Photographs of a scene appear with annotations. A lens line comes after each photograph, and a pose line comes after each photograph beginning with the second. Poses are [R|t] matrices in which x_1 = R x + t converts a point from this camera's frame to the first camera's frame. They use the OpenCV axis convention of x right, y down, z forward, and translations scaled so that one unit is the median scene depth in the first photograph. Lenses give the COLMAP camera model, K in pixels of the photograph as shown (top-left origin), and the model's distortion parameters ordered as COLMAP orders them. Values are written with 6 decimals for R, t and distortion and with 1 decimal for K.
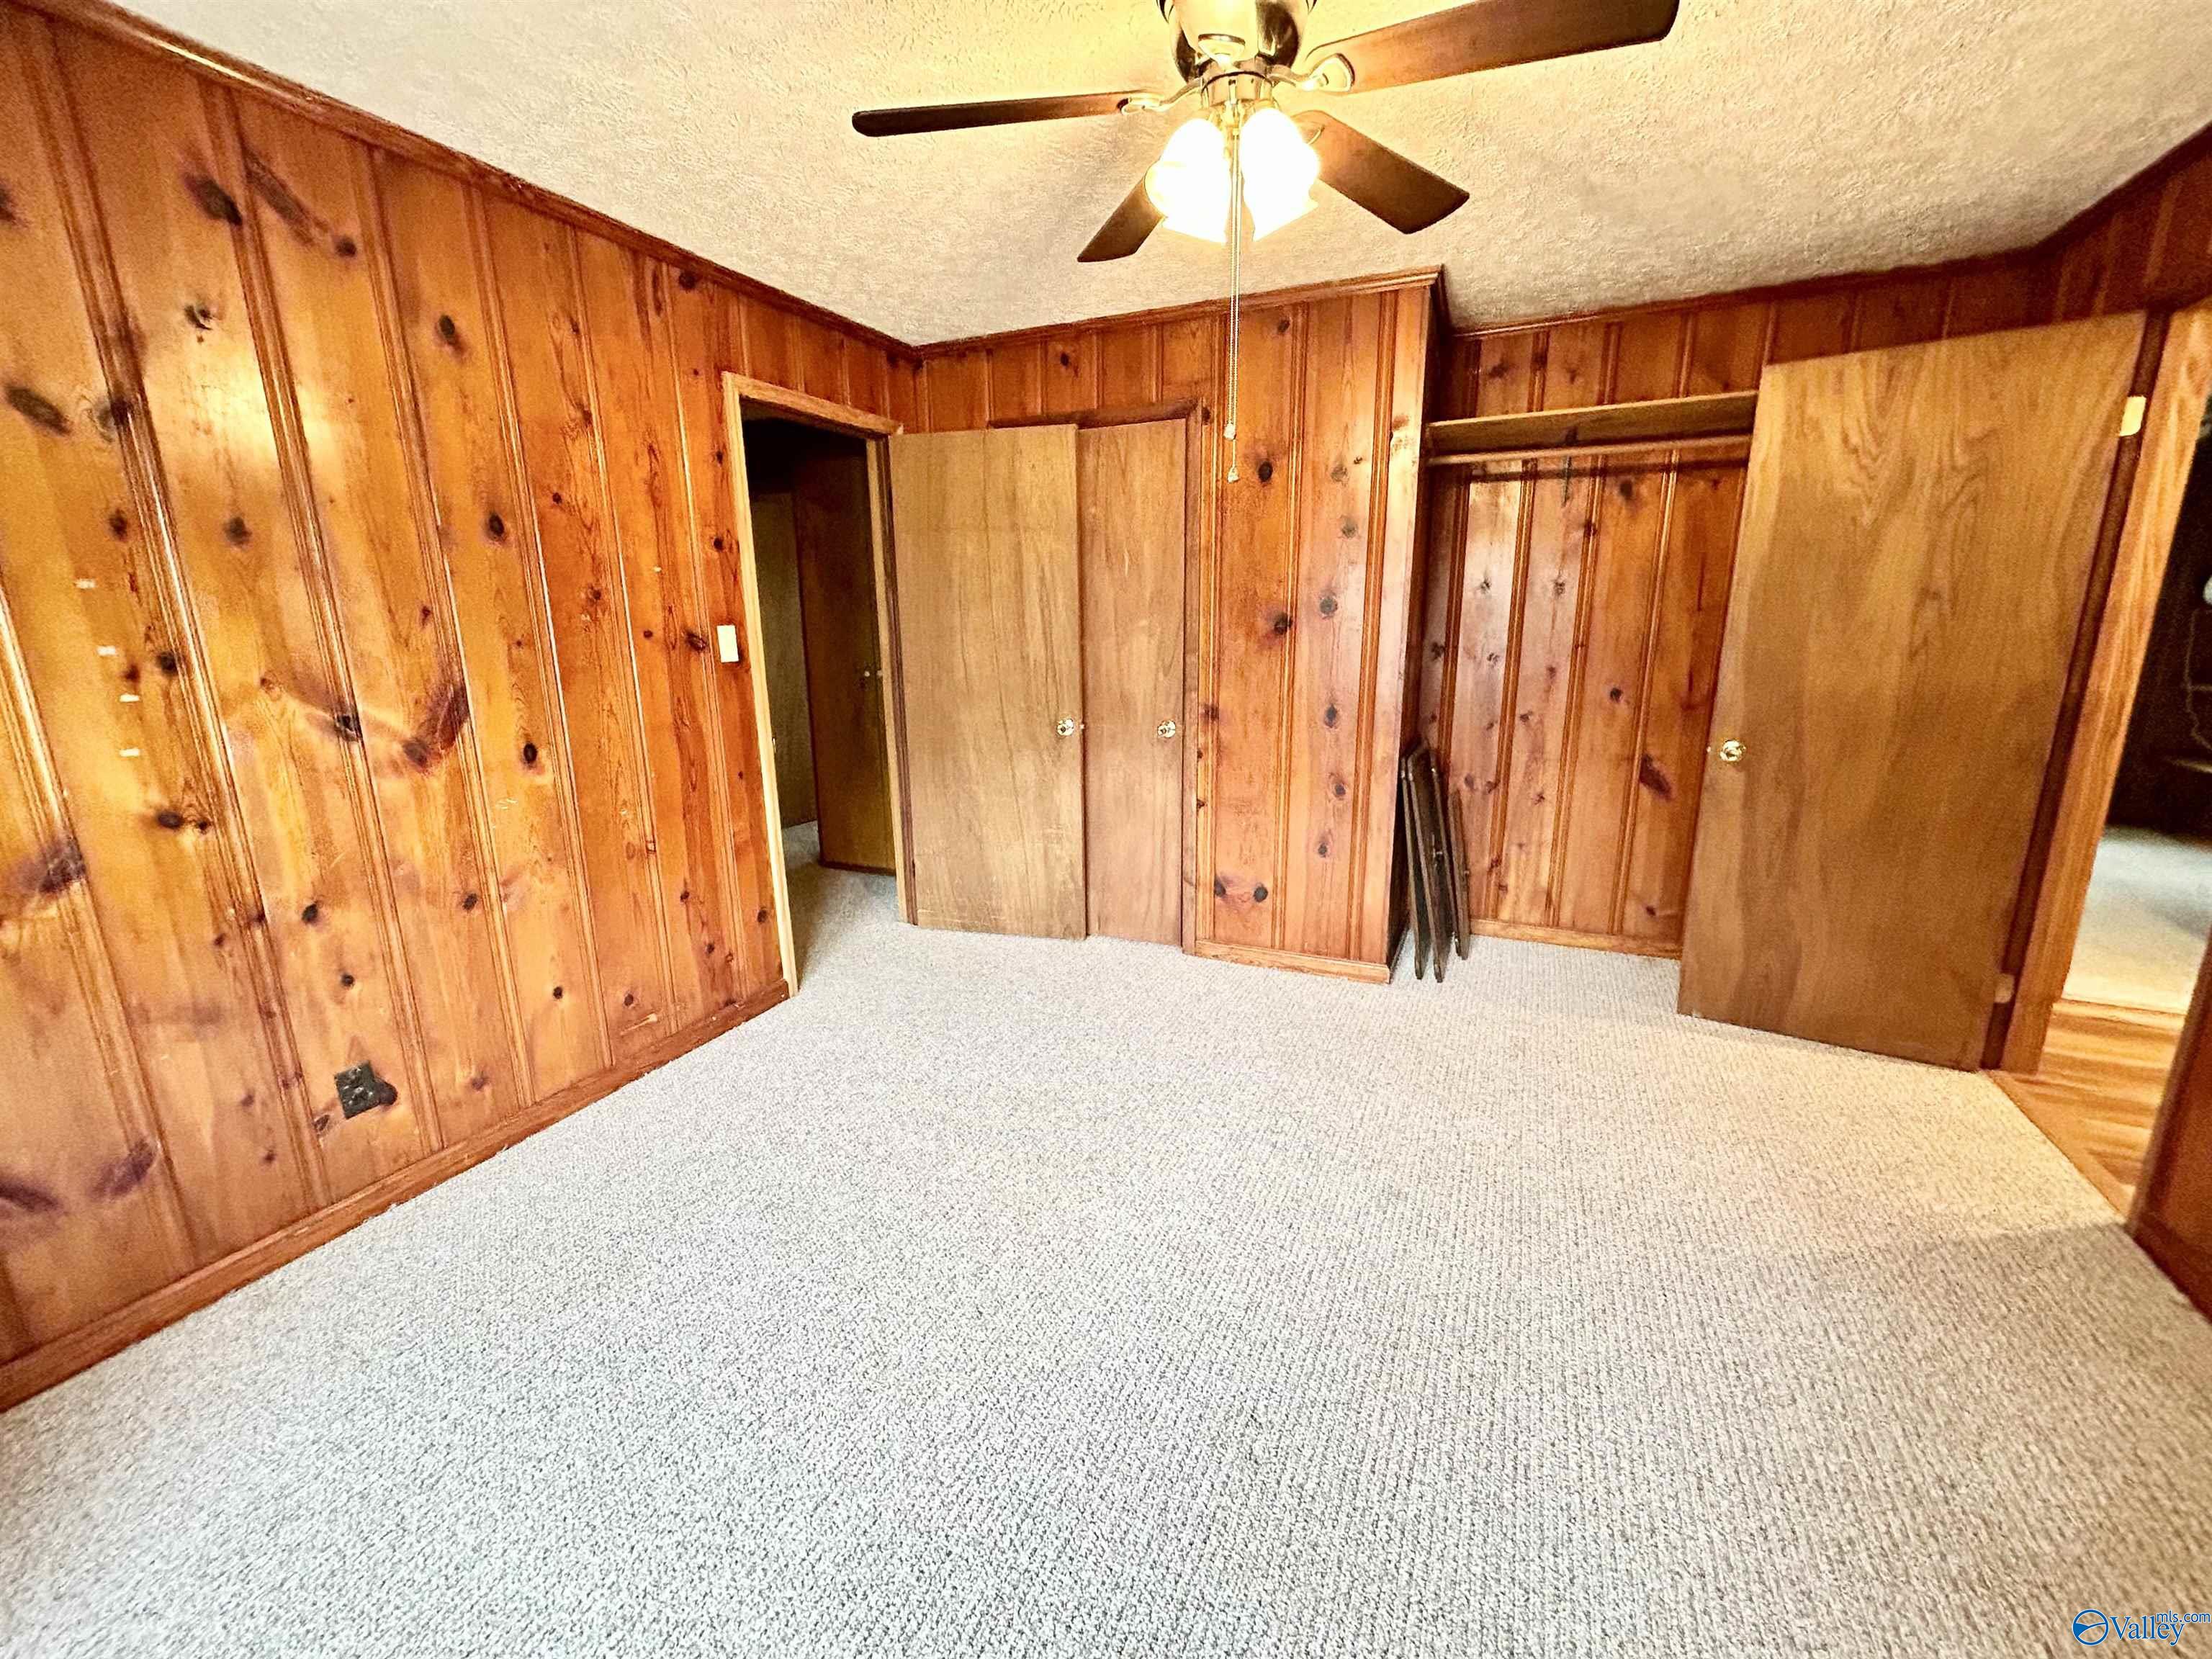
lens RADIAL K [[894.5, 0, 1107.6], [0, 894.5, 827.3], [0, 0, 1]] dist [-0.002334, 0.000535]
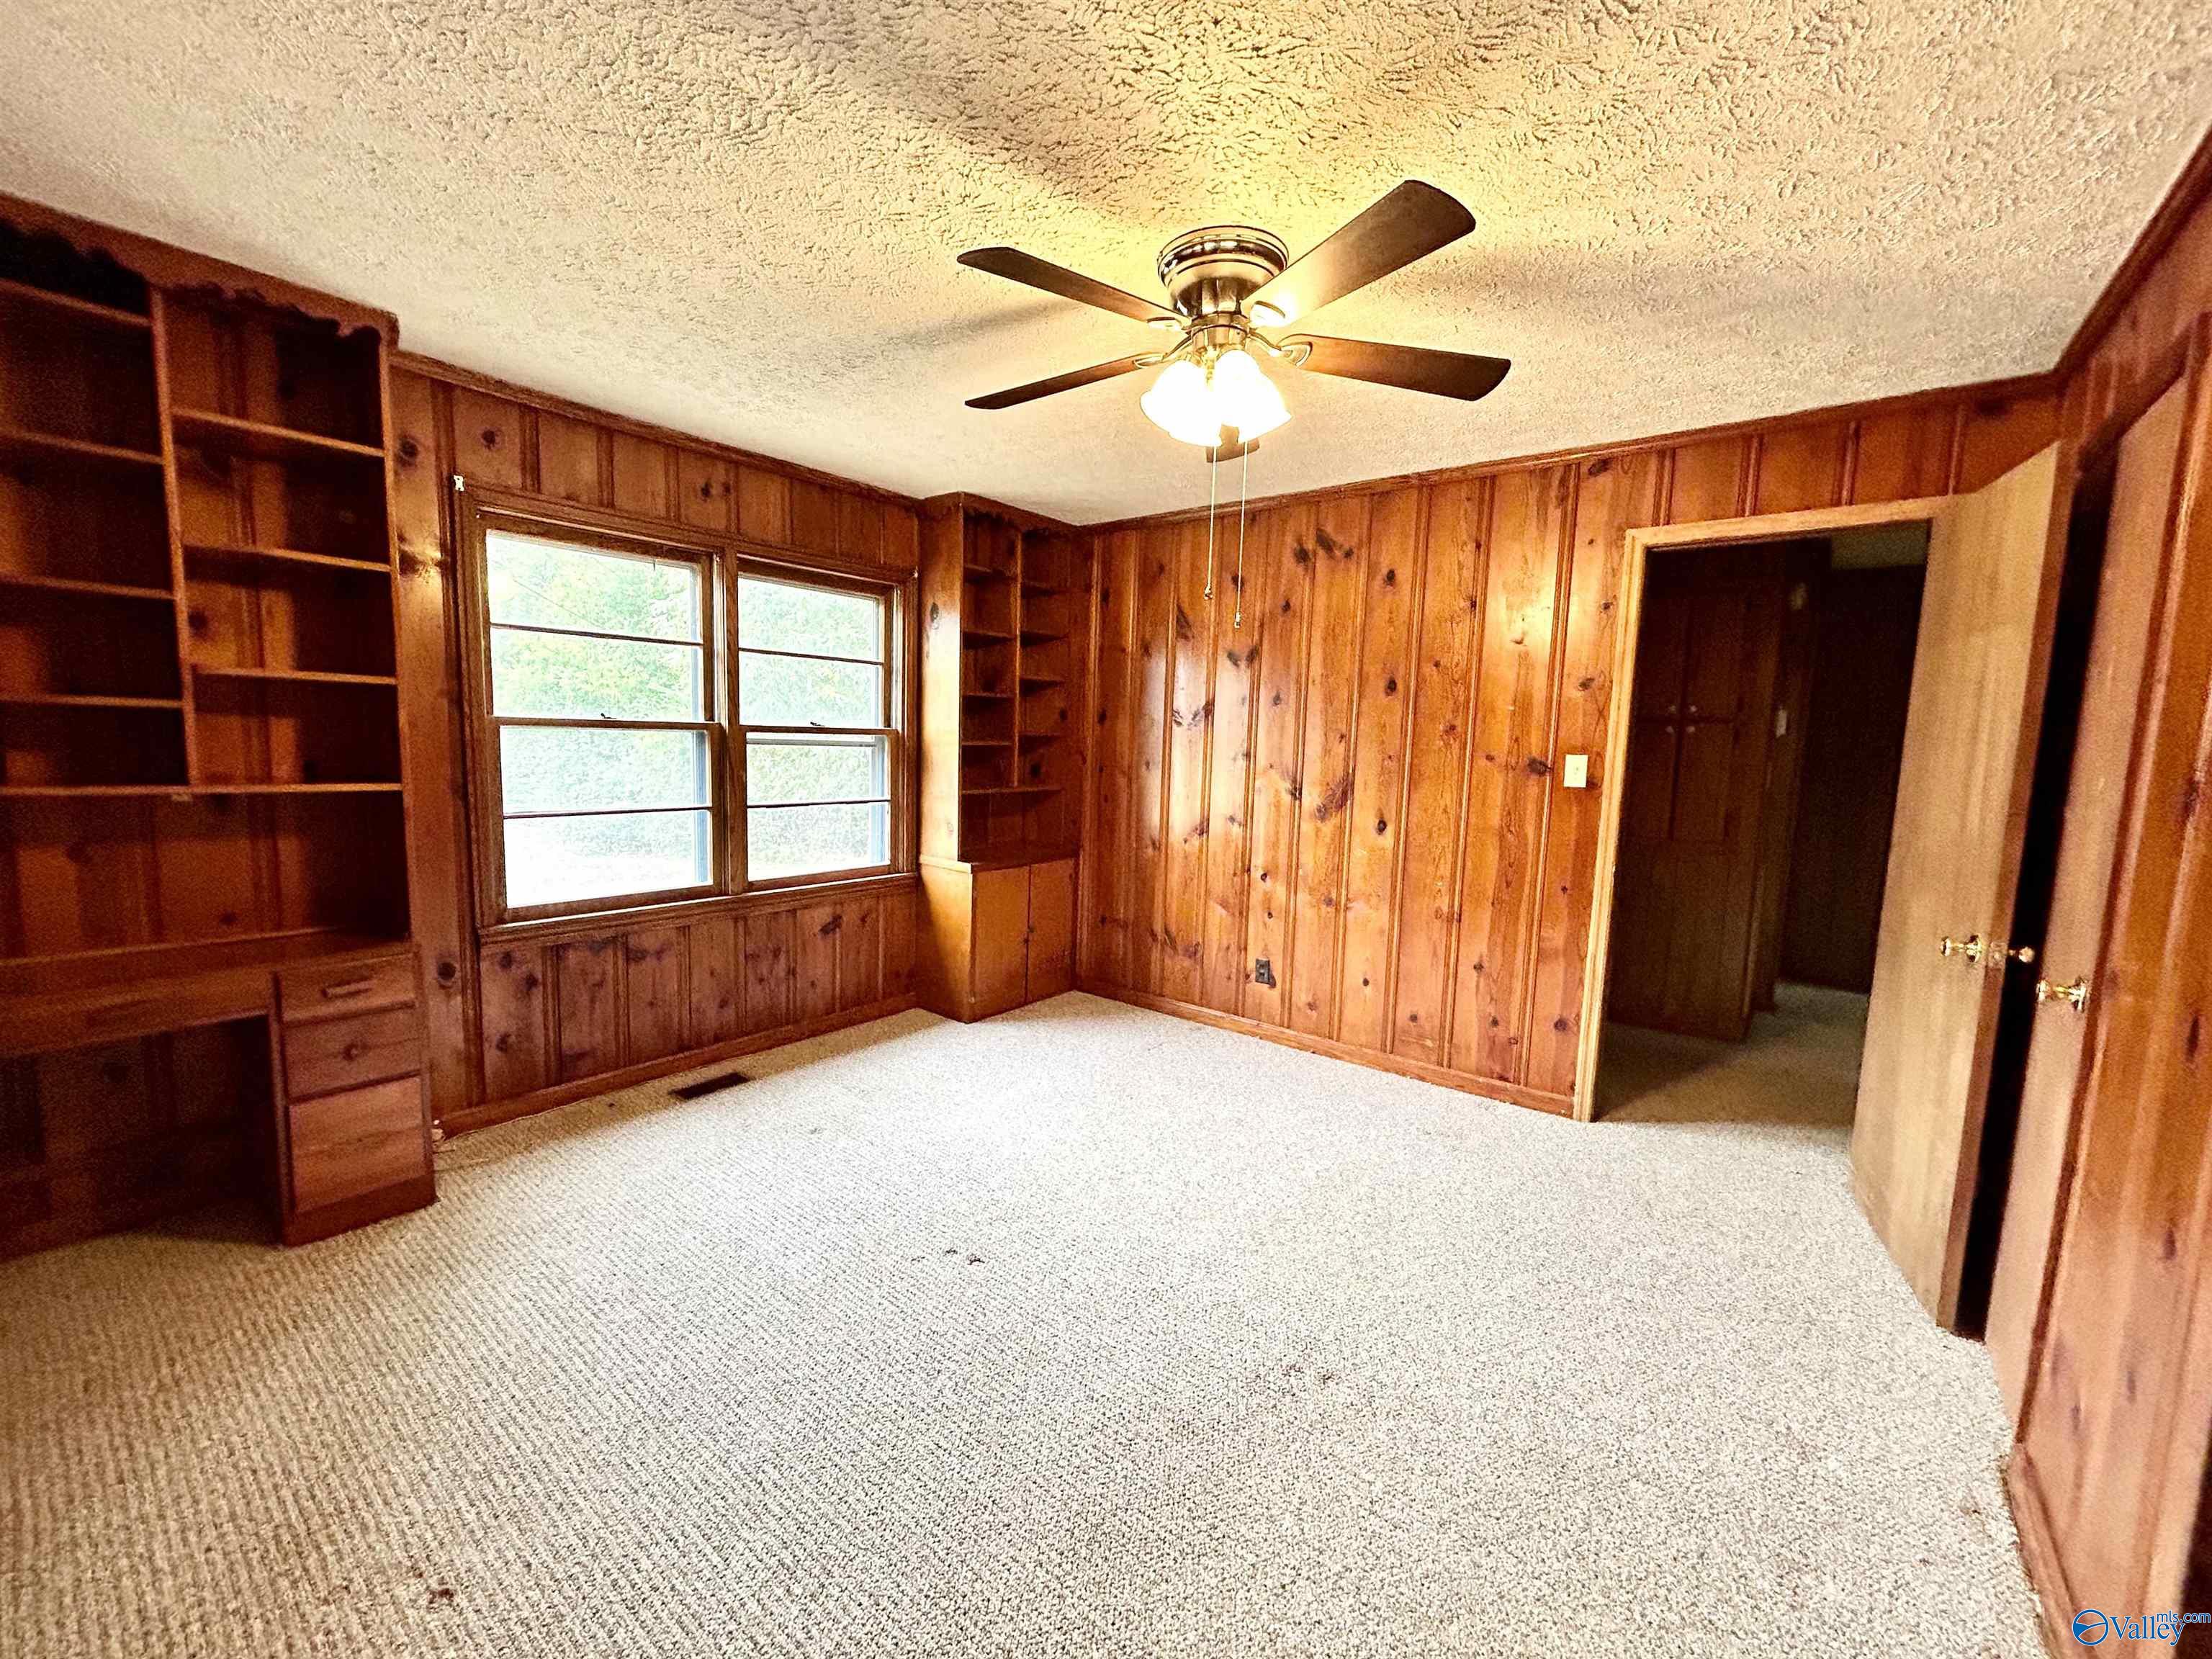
lens RADIAL K [[894.5, 0, 1104.0], [0, 894.5, 831.0], [0, 0, 1]] dist [-0.002334, 0.000535]
pose [[-0.241657, 0.104034, -0.964769, 1.004449], [-0.252493, 0.953247, 0.166037, -0.215662], [0.936936, 0.283721, -0.204091, 0.882681]]
